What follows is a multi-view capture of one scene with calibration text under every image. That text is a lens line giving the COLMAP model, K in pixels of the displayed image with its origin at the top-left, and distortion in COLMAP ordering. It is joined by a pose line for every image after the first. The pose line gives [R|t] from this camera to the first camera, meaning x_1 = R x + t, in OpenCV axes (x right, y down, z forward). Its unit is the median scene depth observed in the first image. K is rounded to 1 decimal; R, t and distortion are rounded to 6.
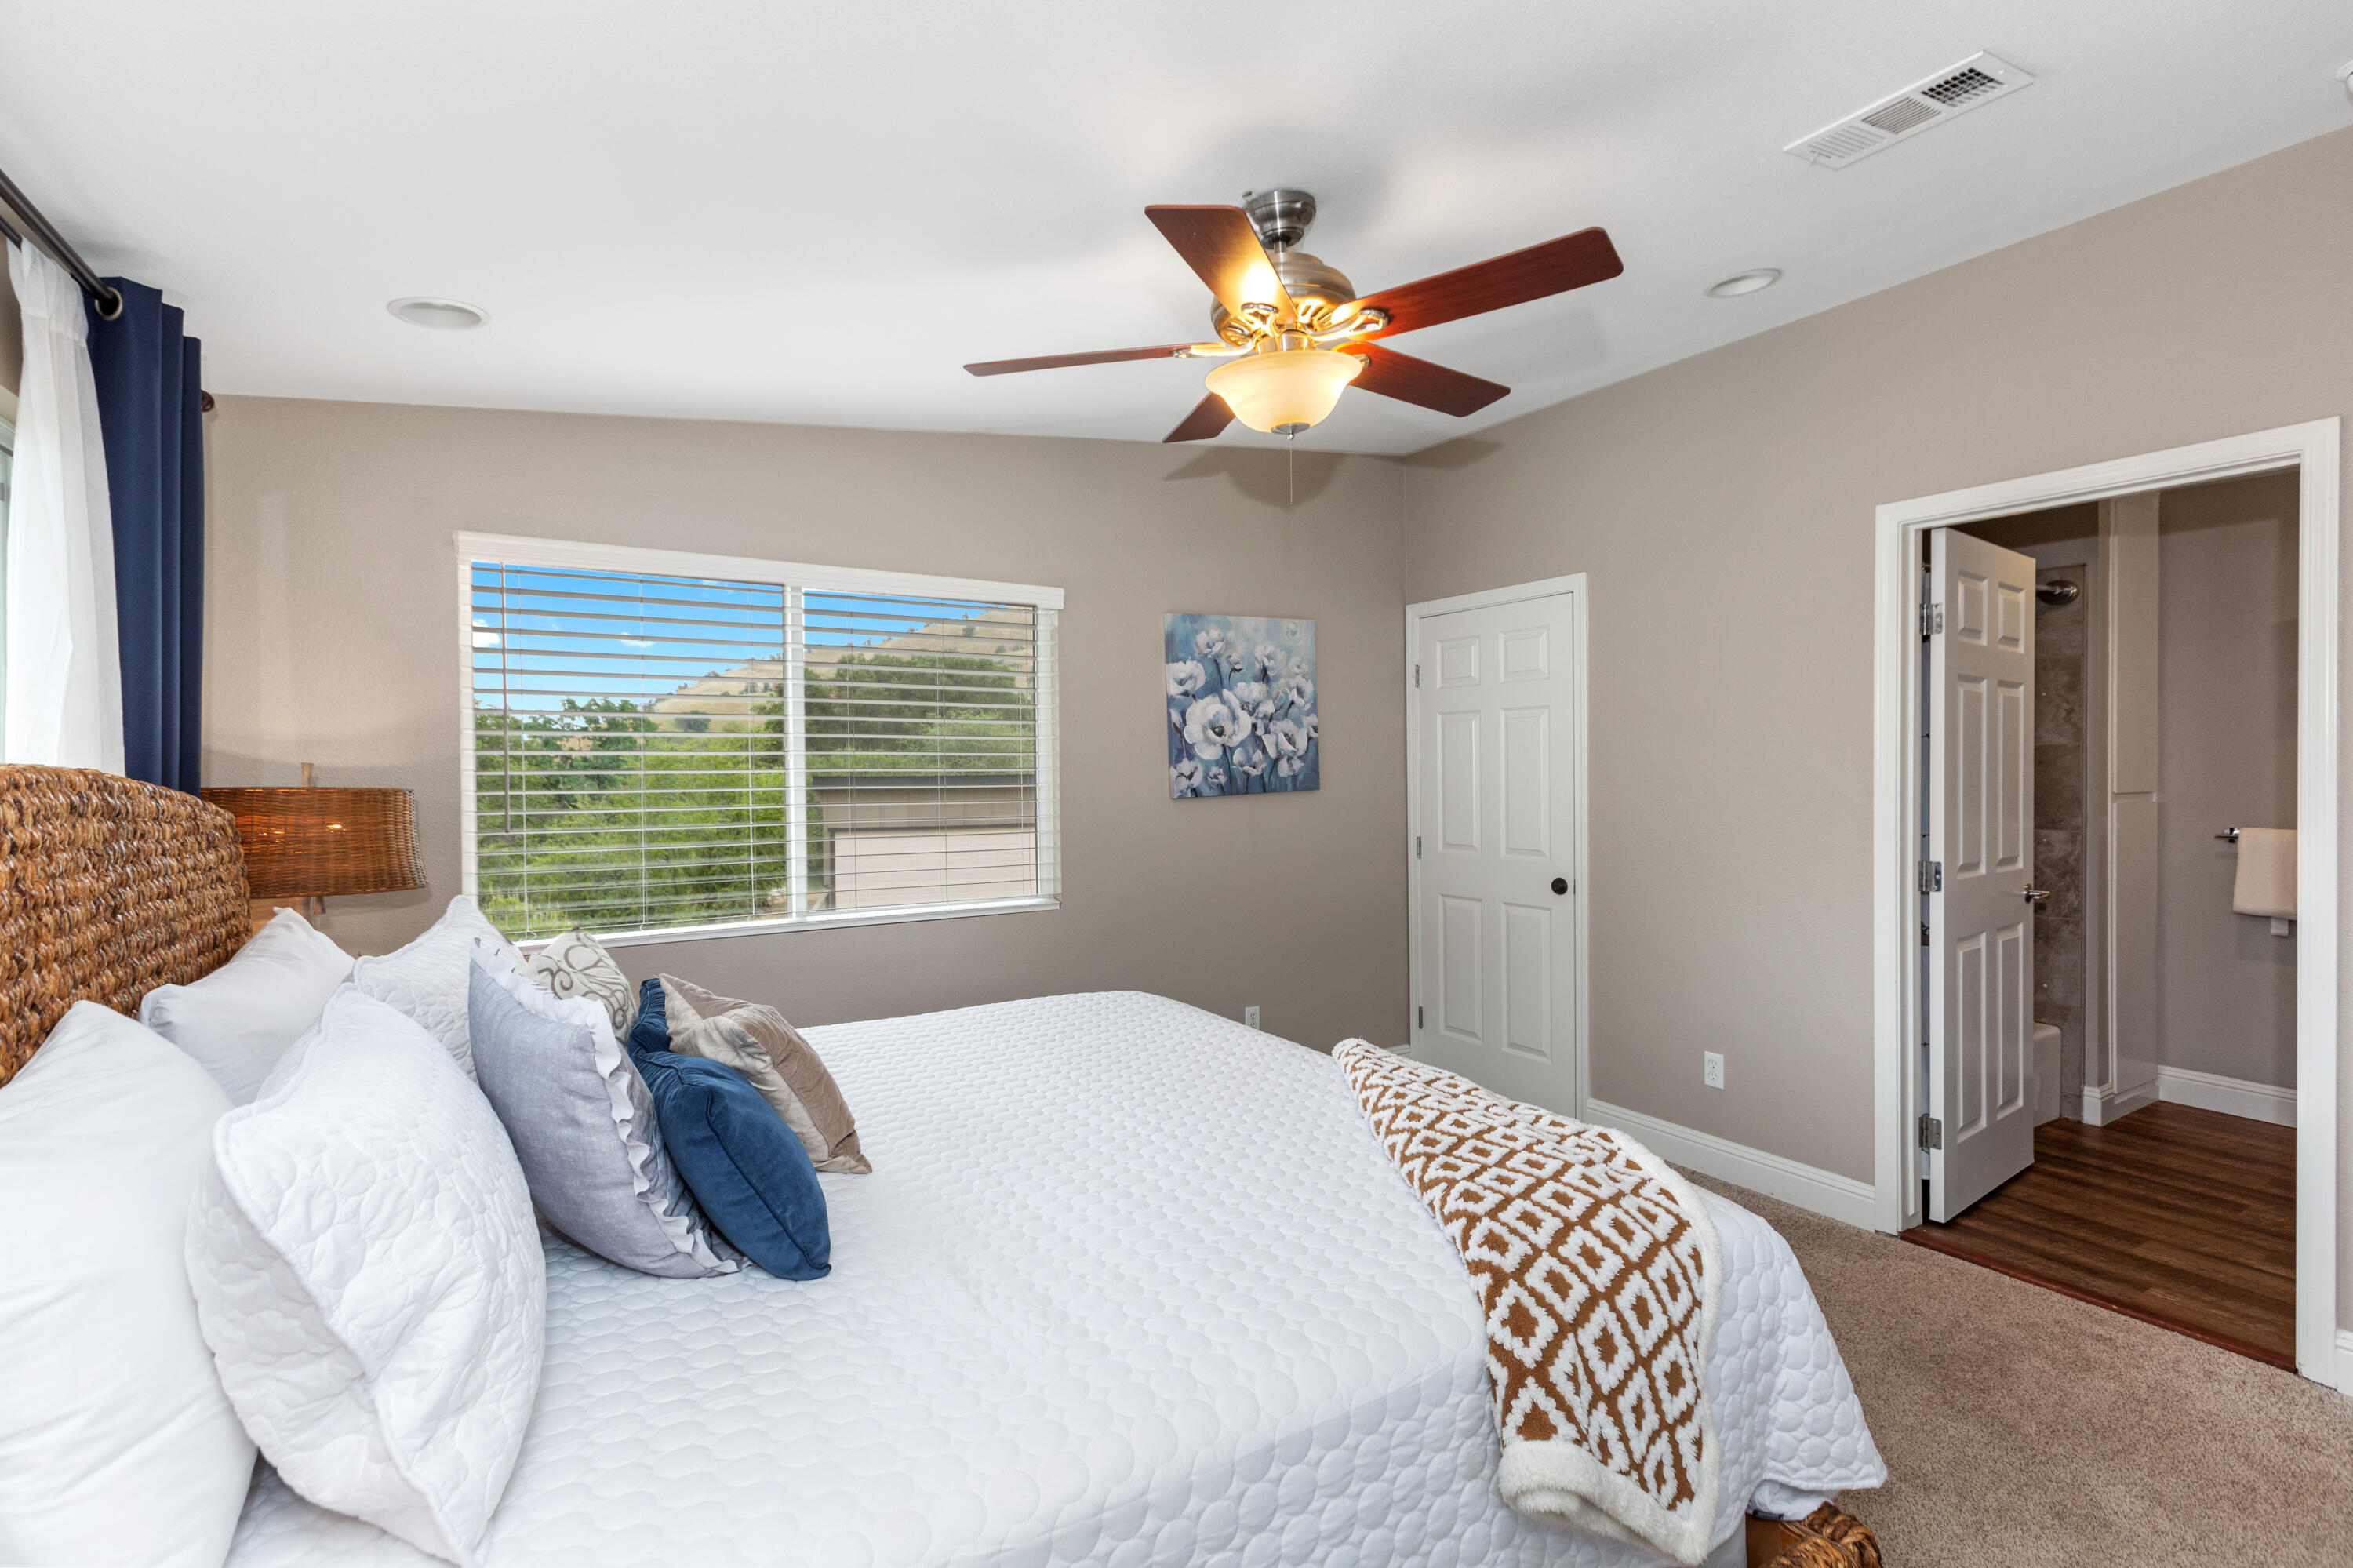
lens RADIAL K [[1077.3, 0, 1176.5], [0, 1077.3, 784.0], [0, 0, 1]] dist [-0.000335, -0.000517]
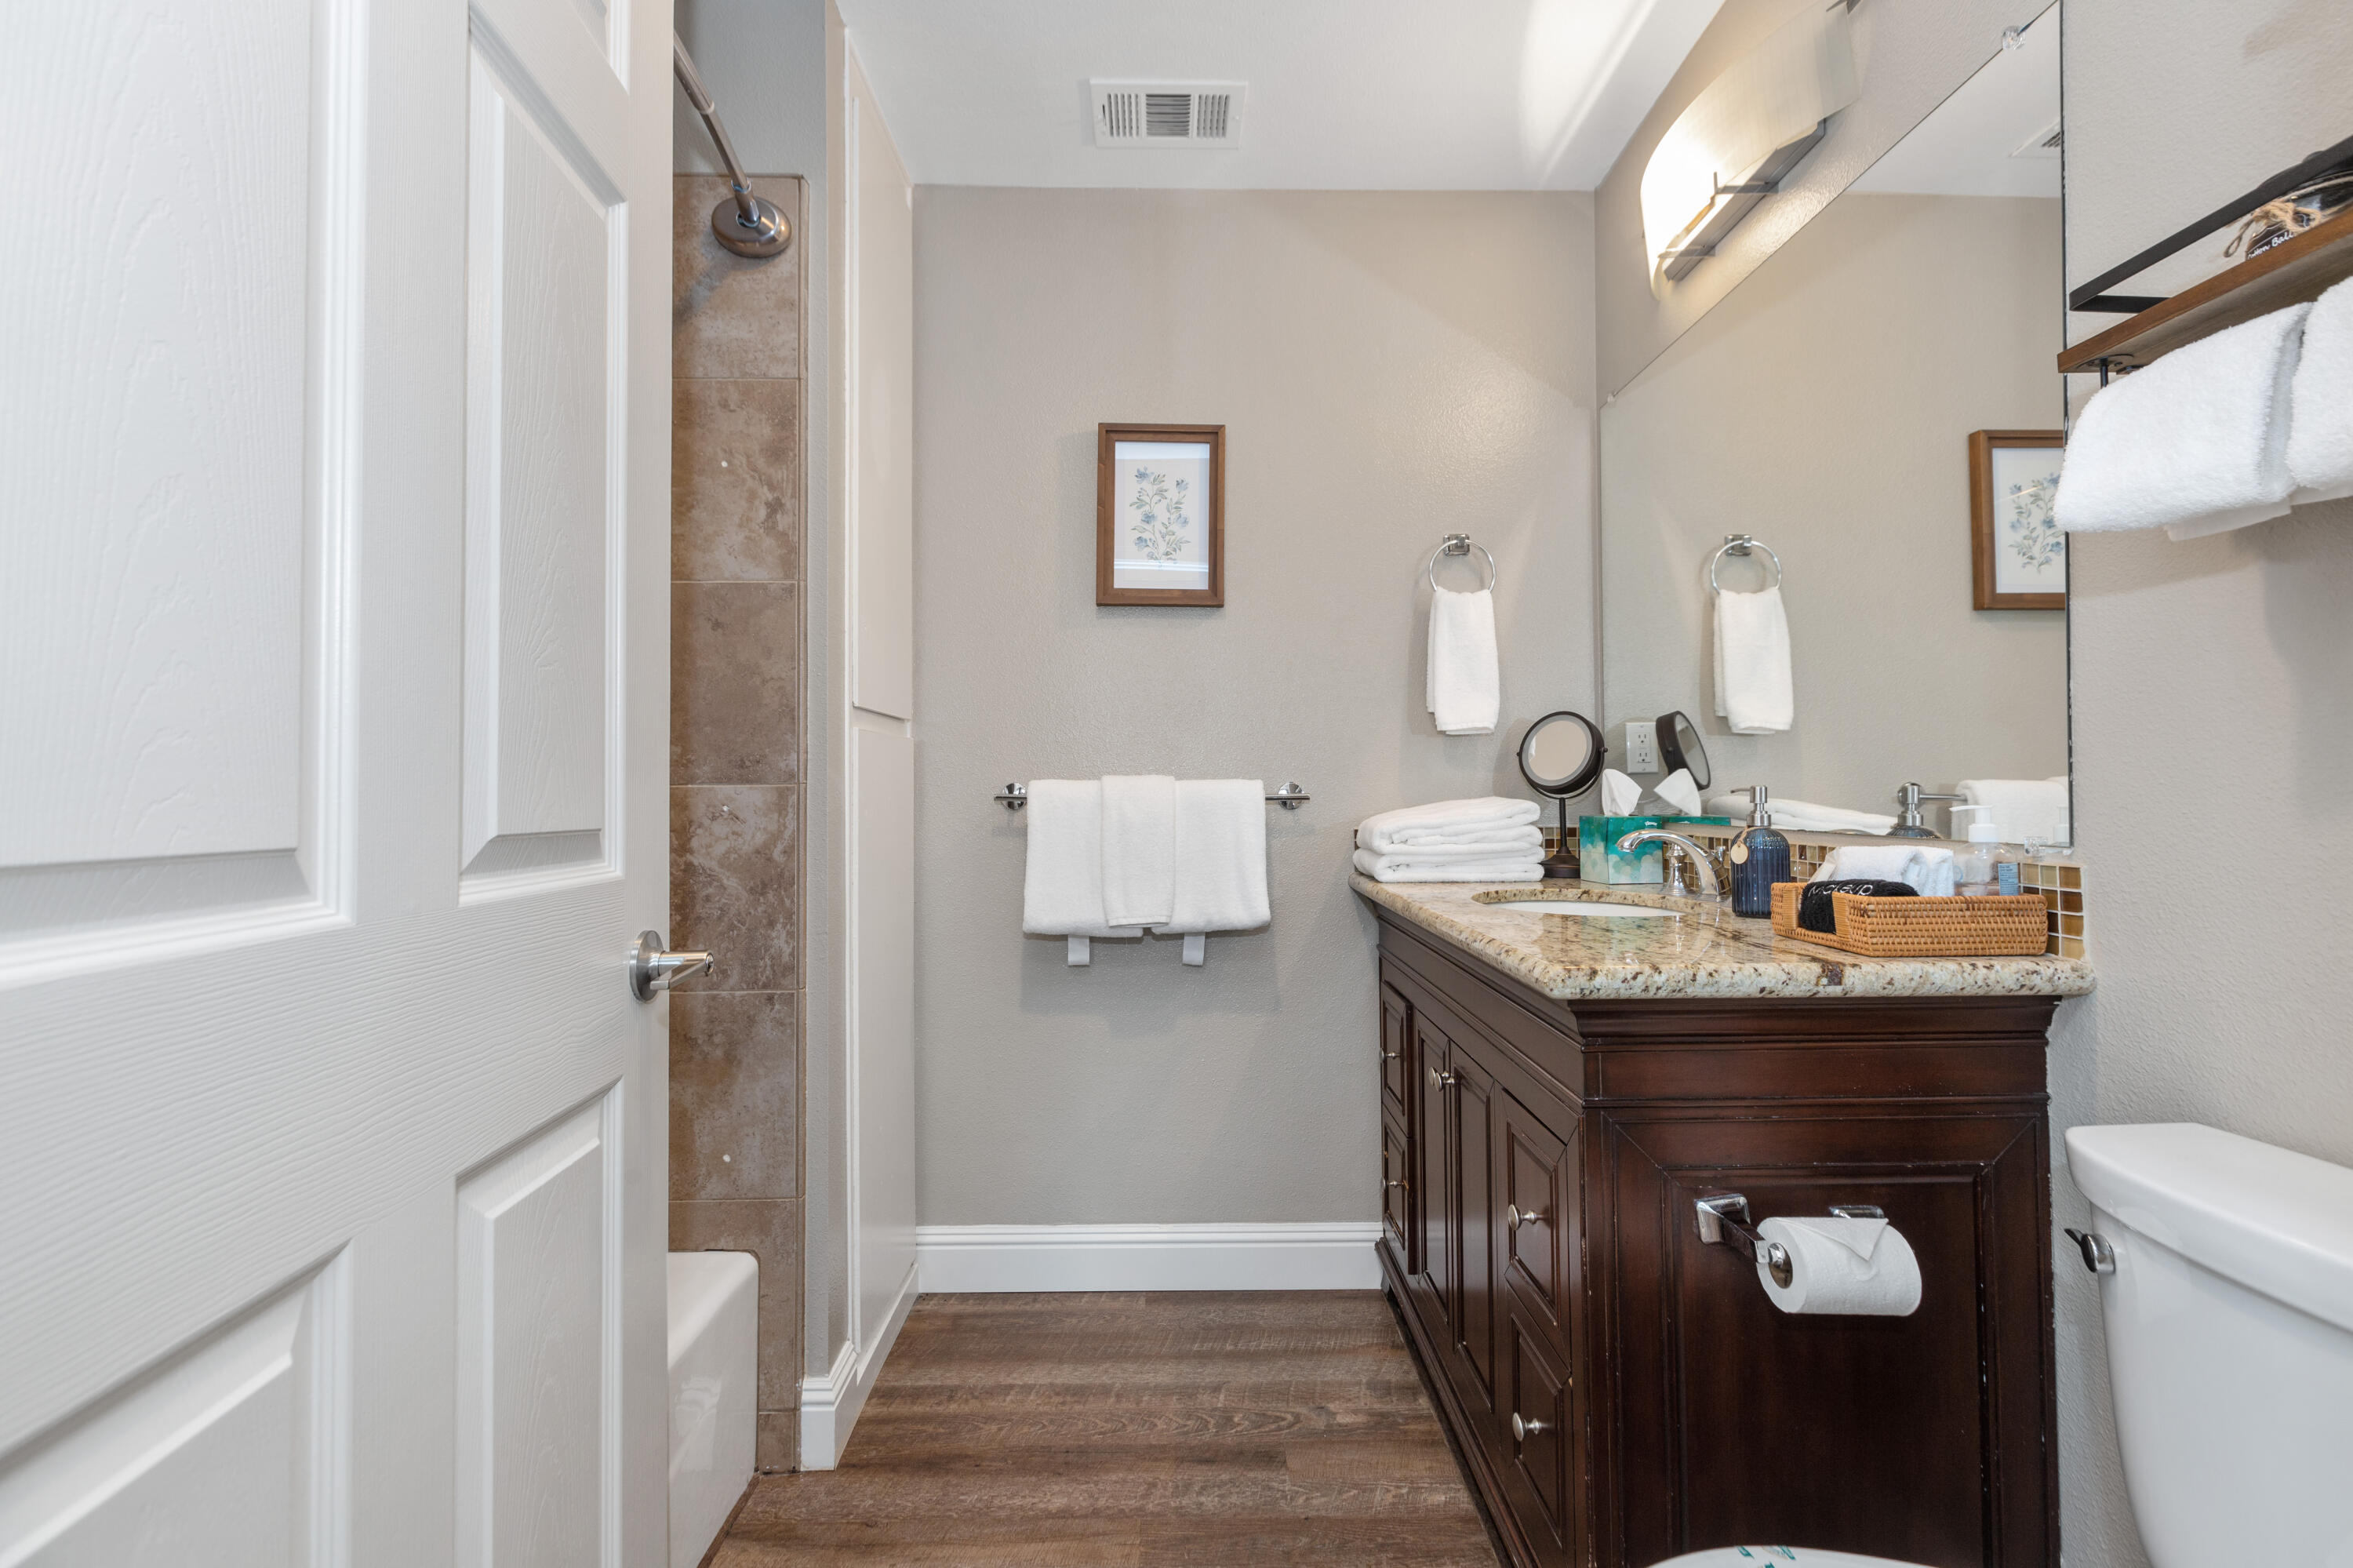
lens RADIAL K [[1077.3, 0, 1176.5], [0, 1077.3, 784.0], [0, 0, 1]] dist [-0.000335, -0.000517]
pose [[0.505433, 0.011930, 0.862783, 0.543388], [0.007880, 0.999799, -0.018441, 0.053169], [-0.862830, 0.016120, 0.505237, 0.648784]]
